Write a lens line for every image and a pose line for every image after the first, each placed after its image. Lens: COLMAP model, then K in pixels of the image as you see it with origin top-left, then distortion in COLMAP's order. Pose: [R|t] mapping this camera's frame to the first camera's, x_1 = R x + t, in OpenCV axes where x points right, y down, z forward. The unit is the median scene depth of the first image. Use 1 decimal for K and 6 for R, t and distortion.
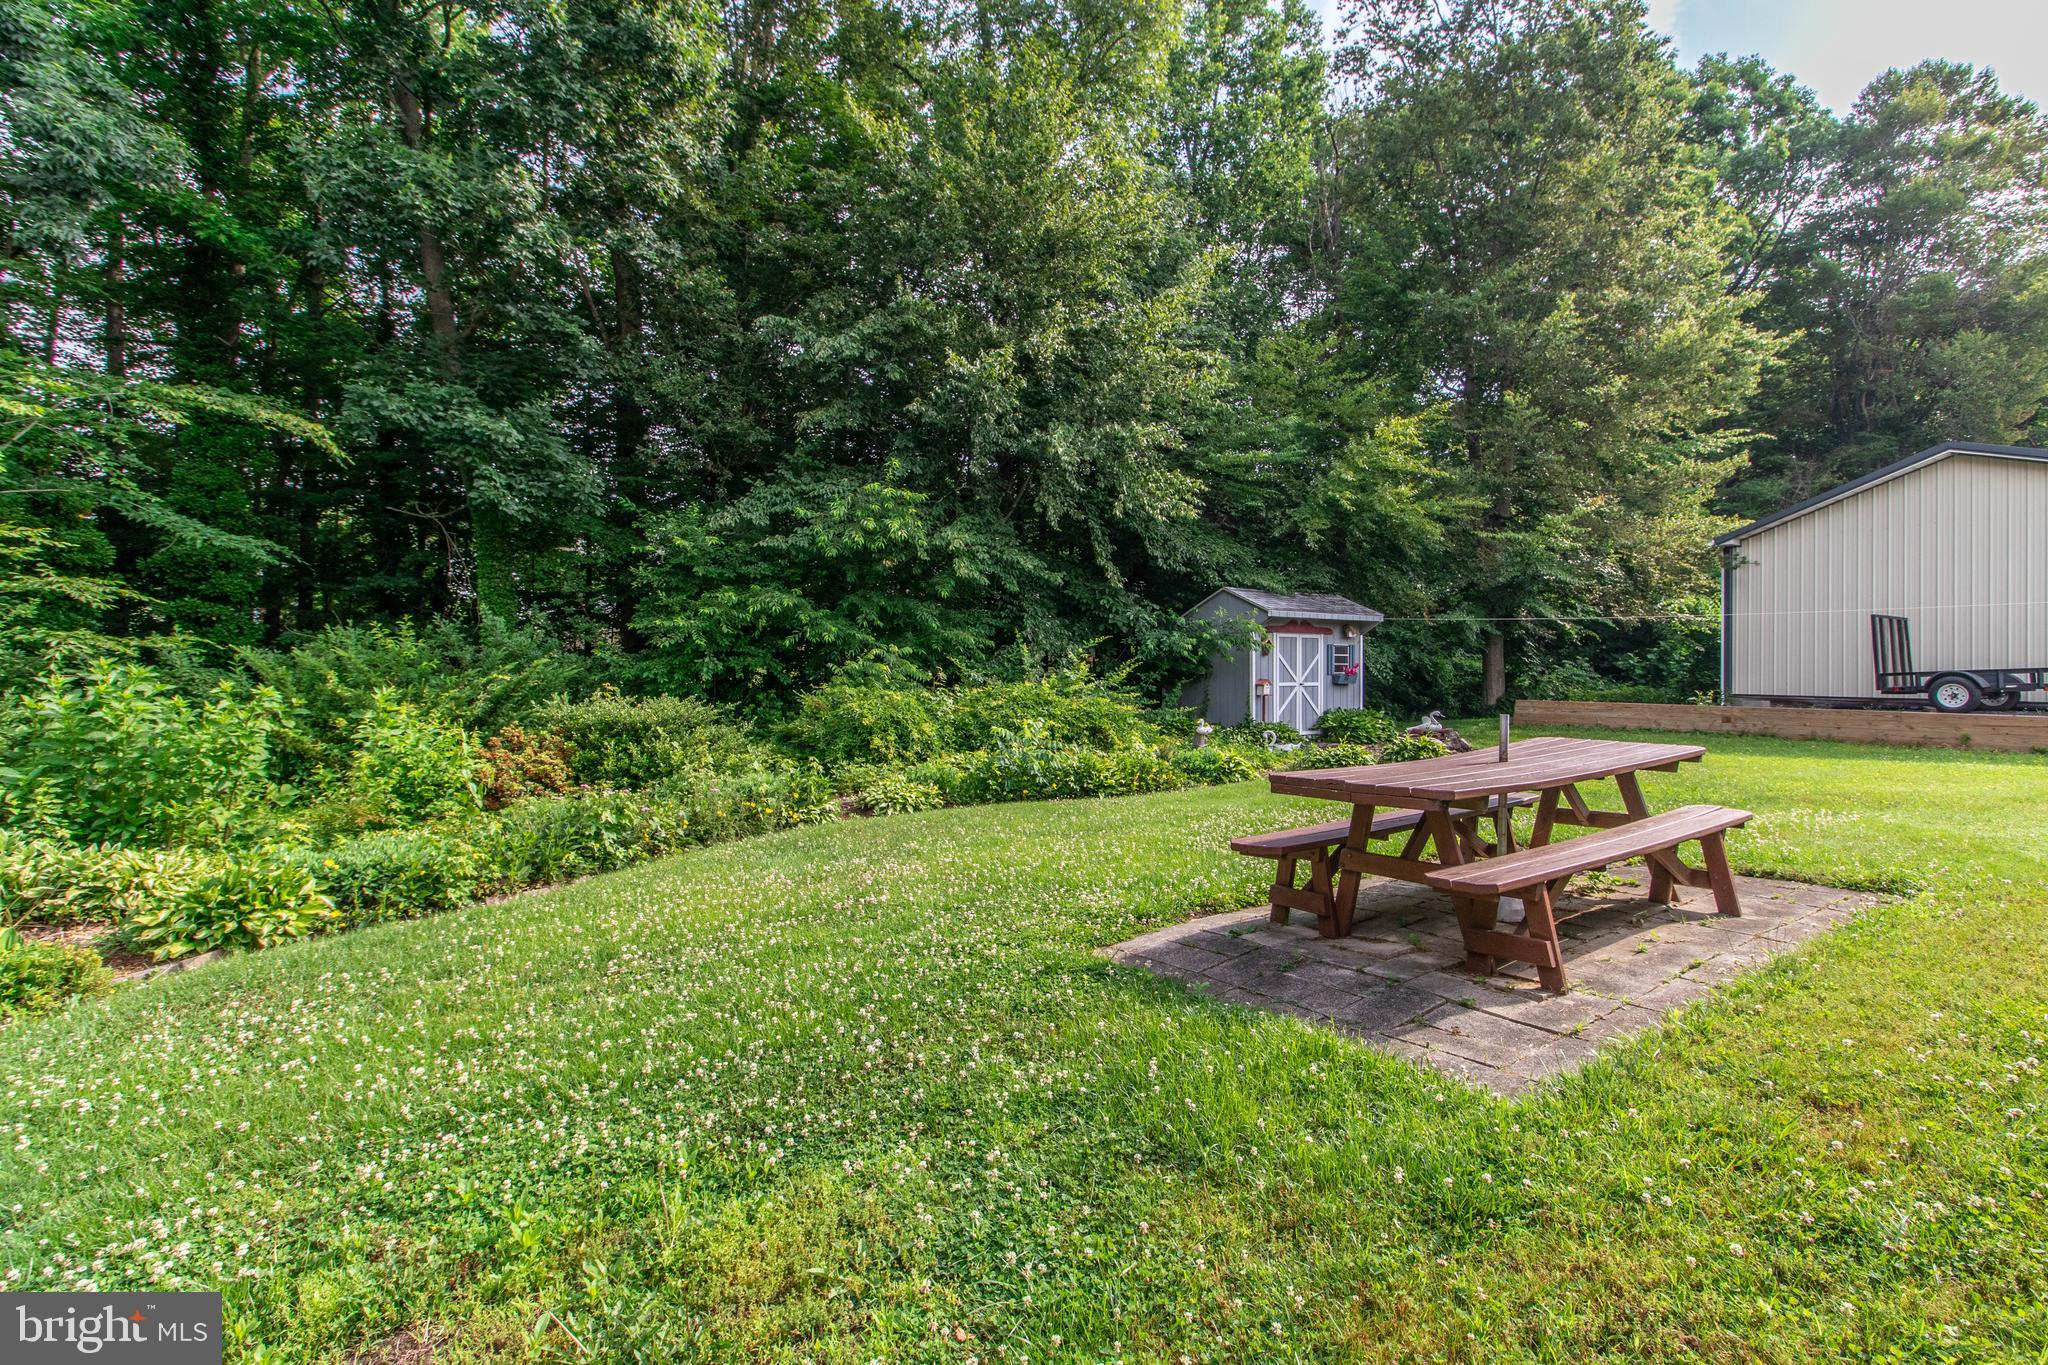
lens RADIAL K [[943.4, 0, 1049.4], [0, 943.4, 681.8], [0, 0, 1]] dist [-0.000407, 0.000058]
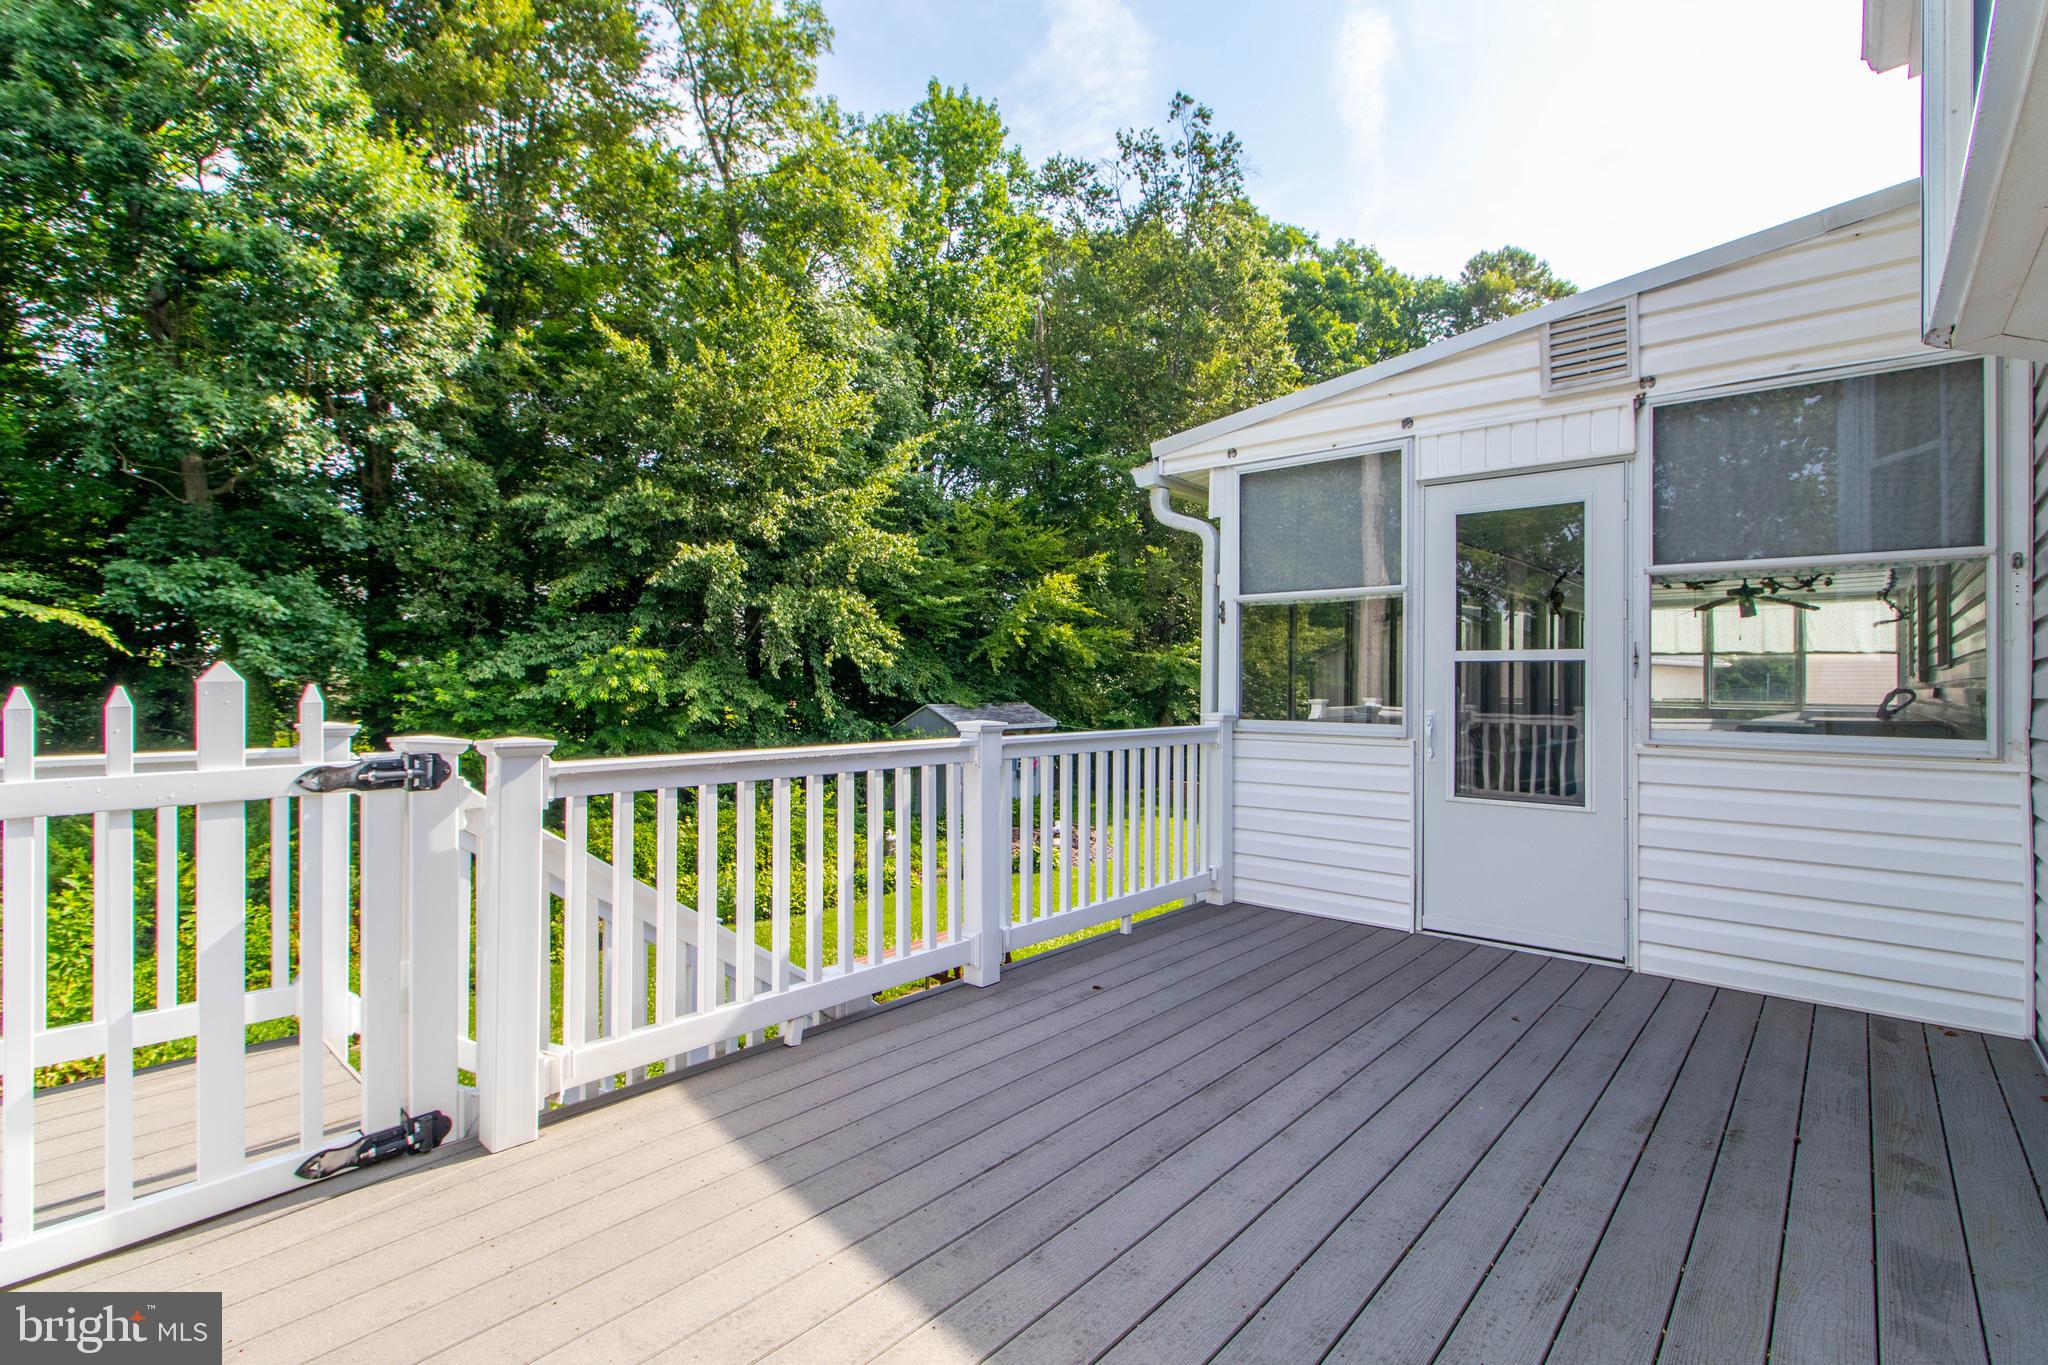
lens RADIAL K [[945.5, 0, 1055.9], [0, 945.5, 680.7], [0, 0, 1]] dist [-0.000298, 0.000059]
pose [[0.975434, -0.007631, 0.220161, 0.091956], [0.010453, 0.999877, -0.011655, -0.136980], [-0.220045, 0.013670, 0.975394, -0.303422]]
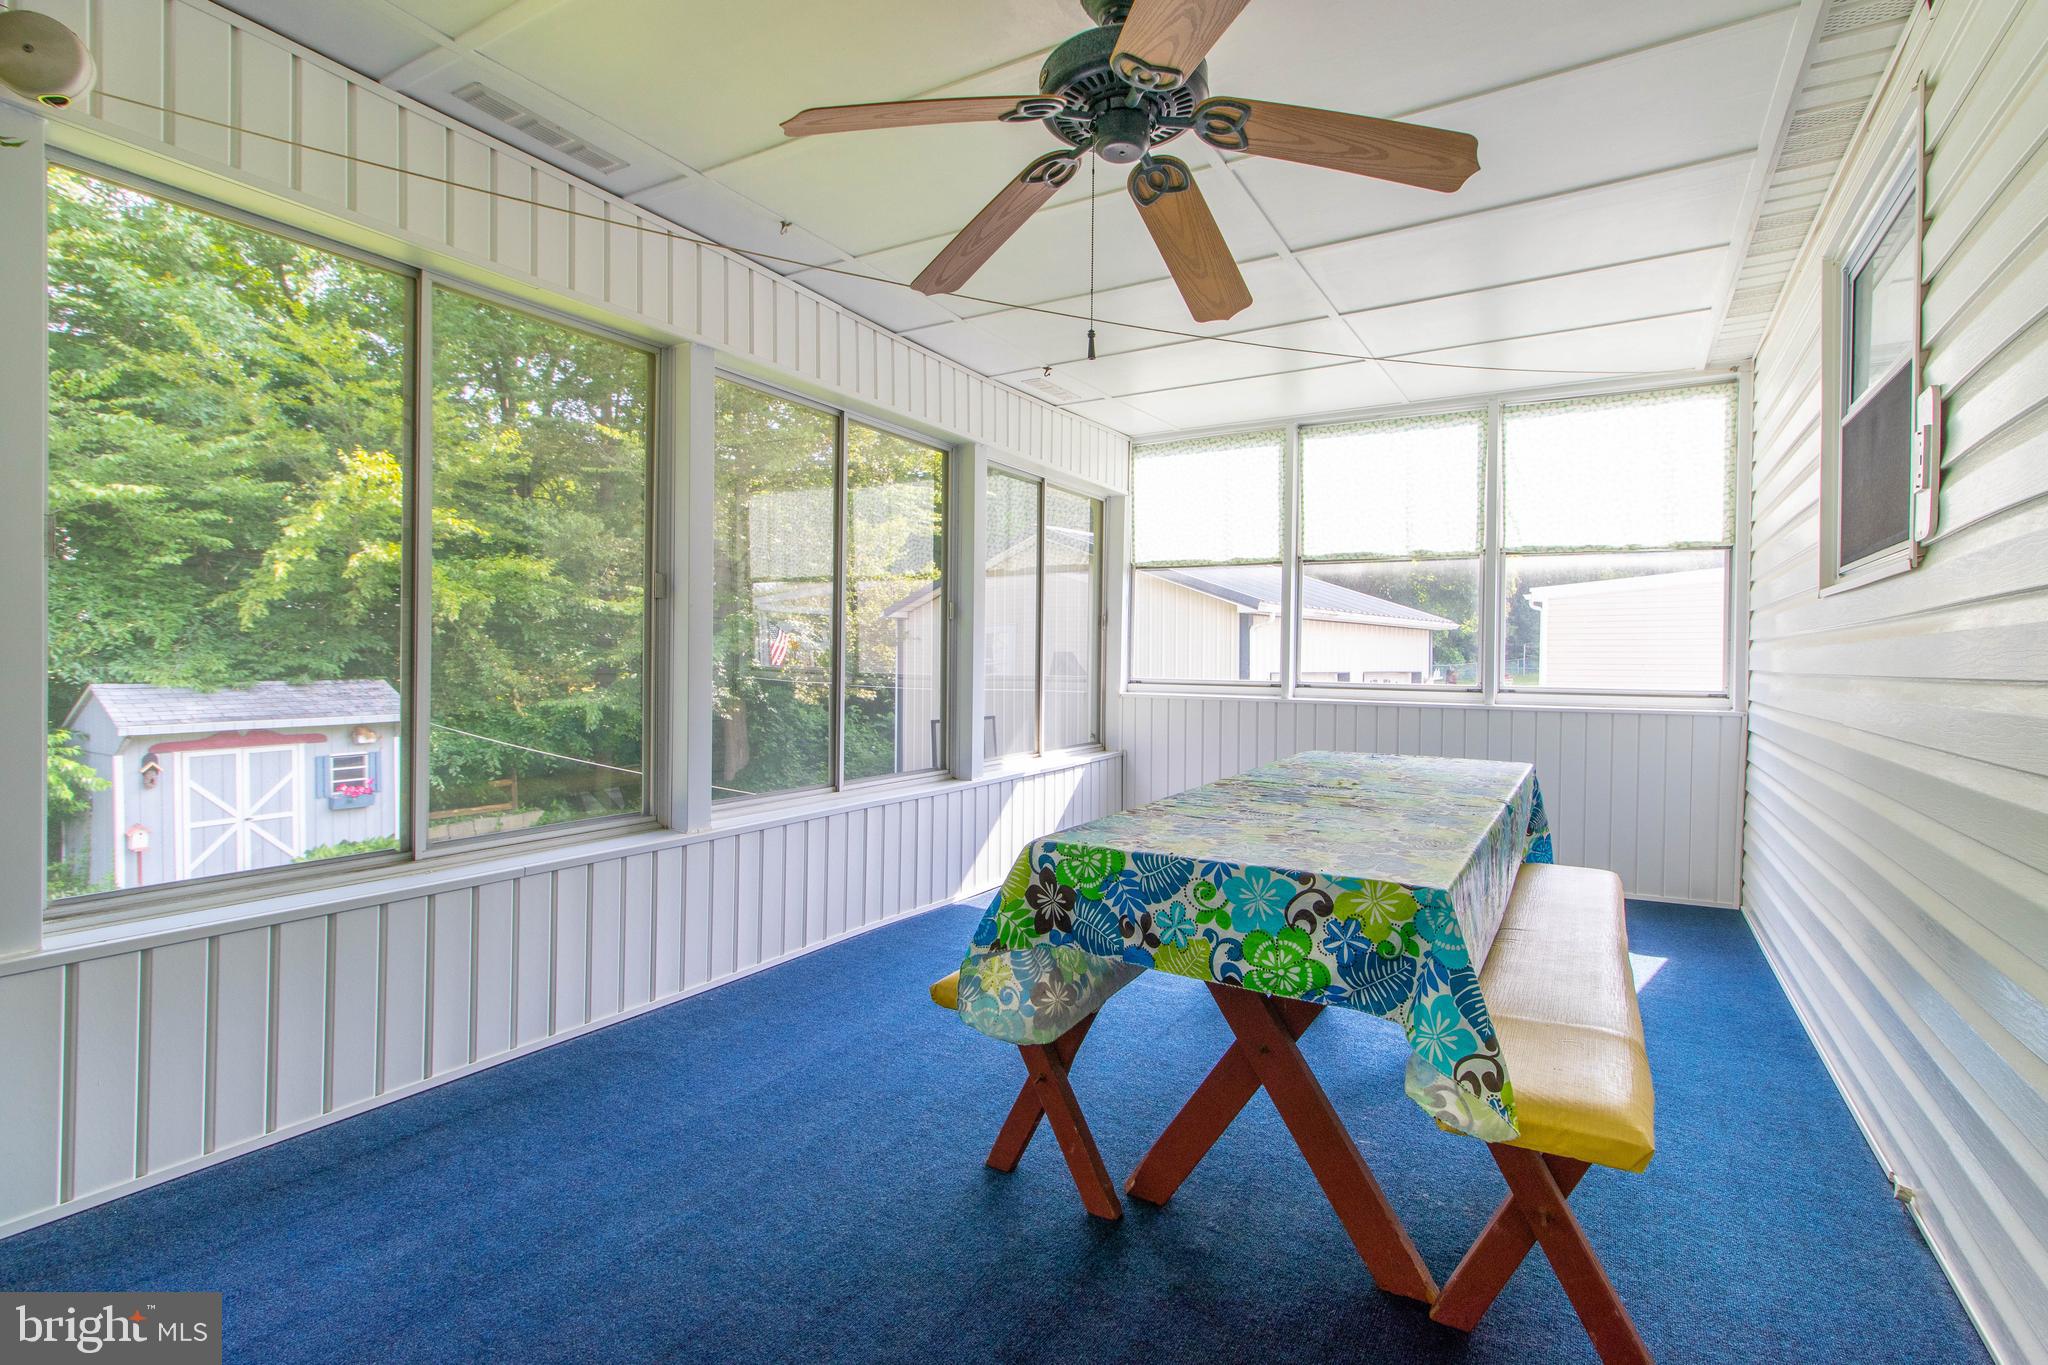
lens RADIAL K [[963.1, 0, 1049.2], [0, 963.1, 658.7], [0, 0, 1]] dist [0.002936, -0.000204]
pose [[0.921111, -0.009487, 0.389185, 0.650382], [0.011875, 0.999923, -0.003732, -0.129721], [-0.389119, 0.008059, 0.921152, 0.125538]]
